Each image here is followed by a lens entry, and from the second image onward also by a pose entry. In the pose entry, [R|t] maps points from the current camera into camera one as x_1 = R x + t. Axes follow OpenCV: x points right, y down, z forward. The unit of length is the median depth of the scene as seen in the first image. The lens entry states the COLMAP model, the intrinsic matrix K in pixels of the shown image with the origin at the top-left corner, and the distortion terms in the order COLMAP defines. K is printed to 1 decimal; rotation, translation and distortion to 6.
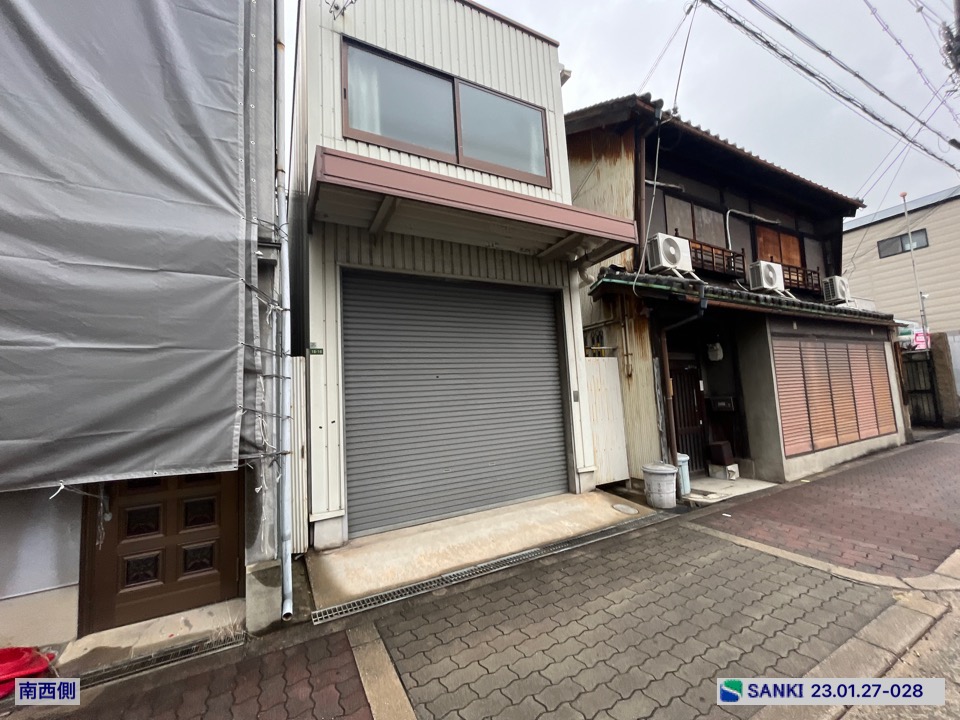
lens RADIAL K [[385.6, 0, 479.6], [0, 385.6, 361.8], [0, 0, 1]] dist [-0.003223, -0.000164]
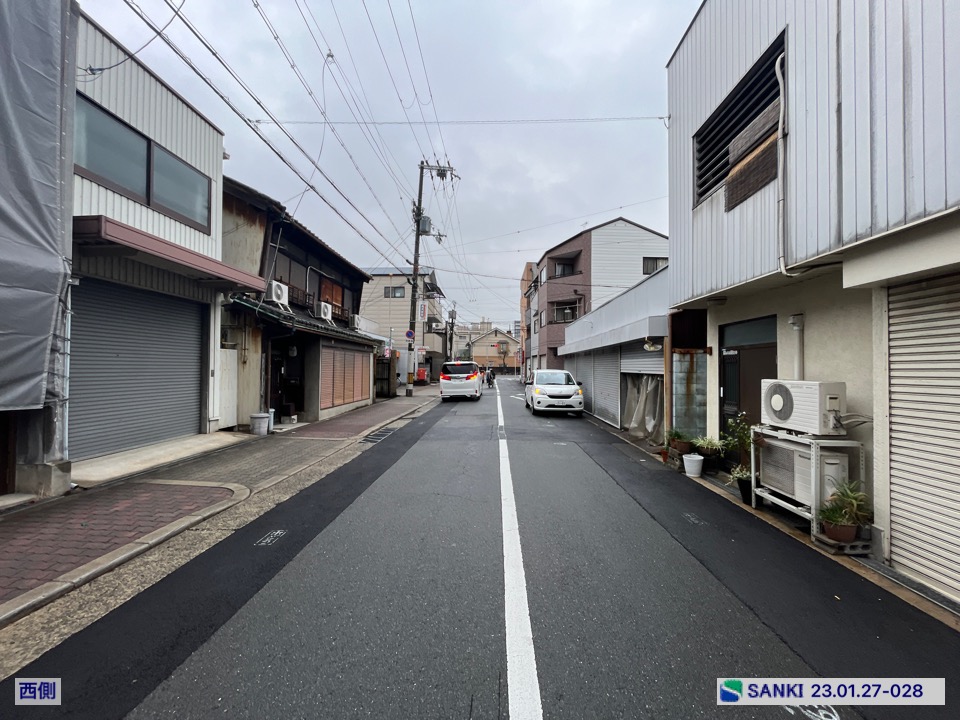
lens RADIAL K [[385.6, 0, 479.0], [0, 385.6, 361.2], [0, 0, 1]] dist [-0.003223, -0.000164]
pose [[0.498029, 0.075809, 0.863840, -0.722490], [-0.117284, 0.992907, -0.019518, -0.071798], [-0.859192, -0.091595, 0.503387, -0.923712]]
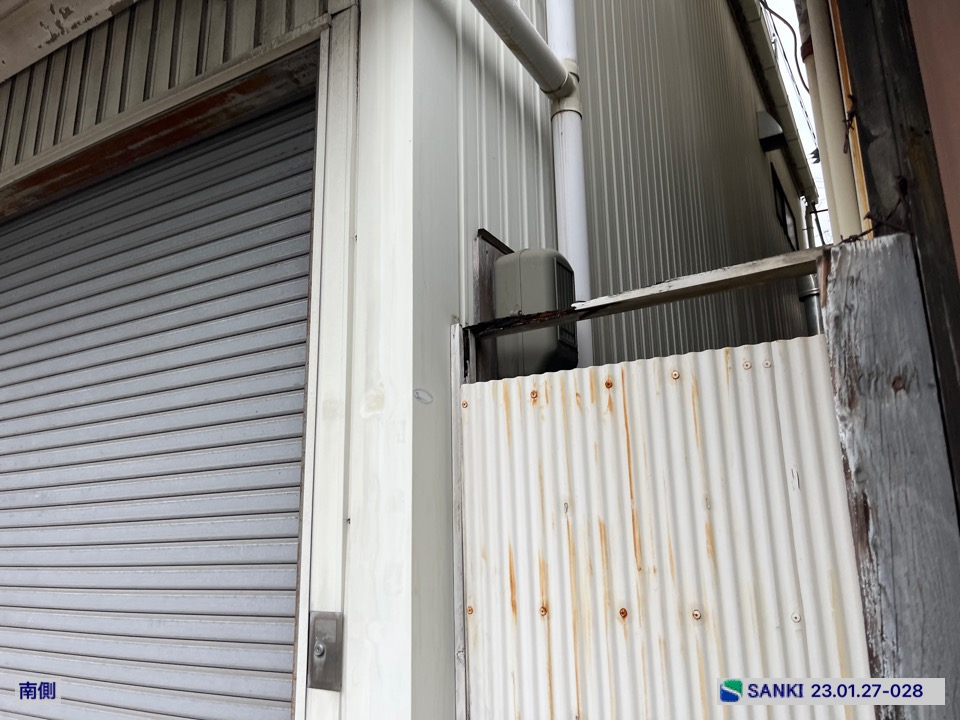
lens RADIAL K [[717.5, 0, 495.0], [0, 717.5, 373.5], [0, 0, 1]] dist [0.068974, -0.092826]
pose [[0.545870, -0.148659, -0.824576, 0.672350], [0.069810, 0.988782, -0.132049, 0.031275], [0.834957, 0.014518, 0.550124, 1.126603]]
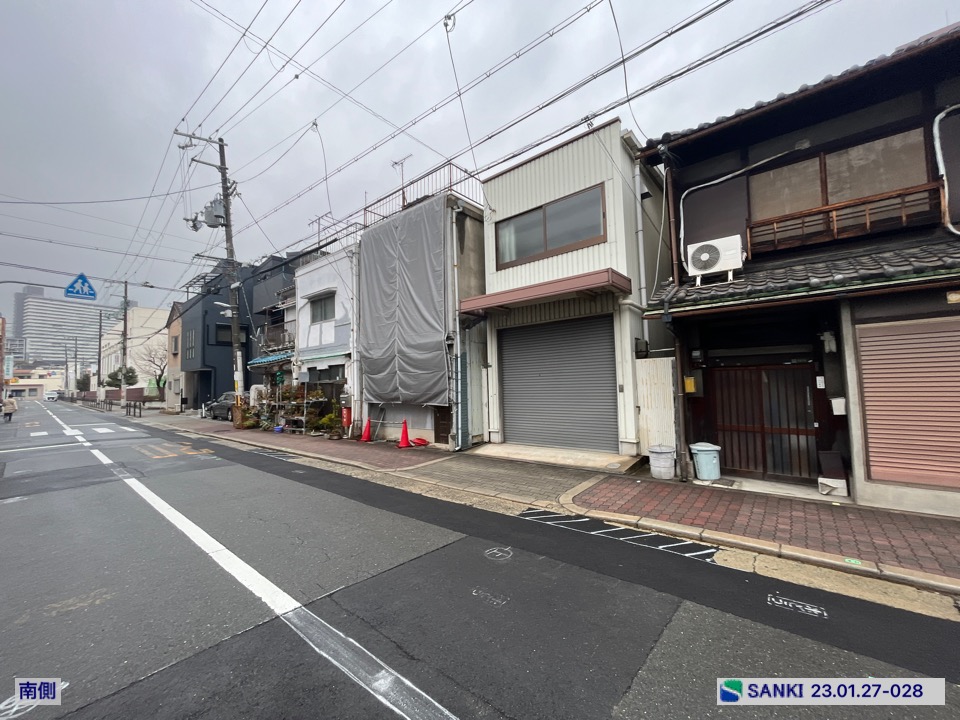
lens RADIAL K [[385.6, 0, 479.5], [0, 385.6, 362.4], [0, 0, 1]] dist [-0.003223, -0.000164]
pose [[0.375761, -0.005856, -0.926698, 1.718853], [0.093092, 0.995160, 0.031459, -0.123685], [0.922029, -0.098089, 0.374488, -0.004919]]
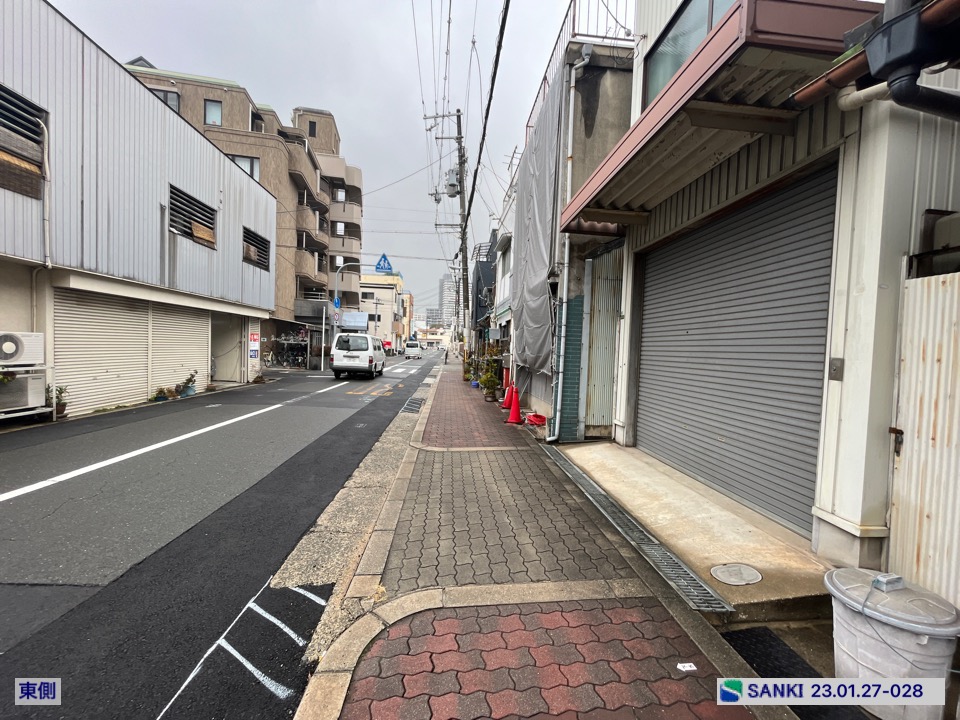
lens RADIAL K [[385.6, 0, 480.3], [0, 385.6, 363.4], [0, 0, 1]] dist [-0.003223, -0.000164]
pose [[-0.390435, 0.077370, -0.917374, 1.093370], [0.072947, 0.995929, 0.052949, 0.030240], [0.917736, -0.046246, -0.394489, 0.976948]]
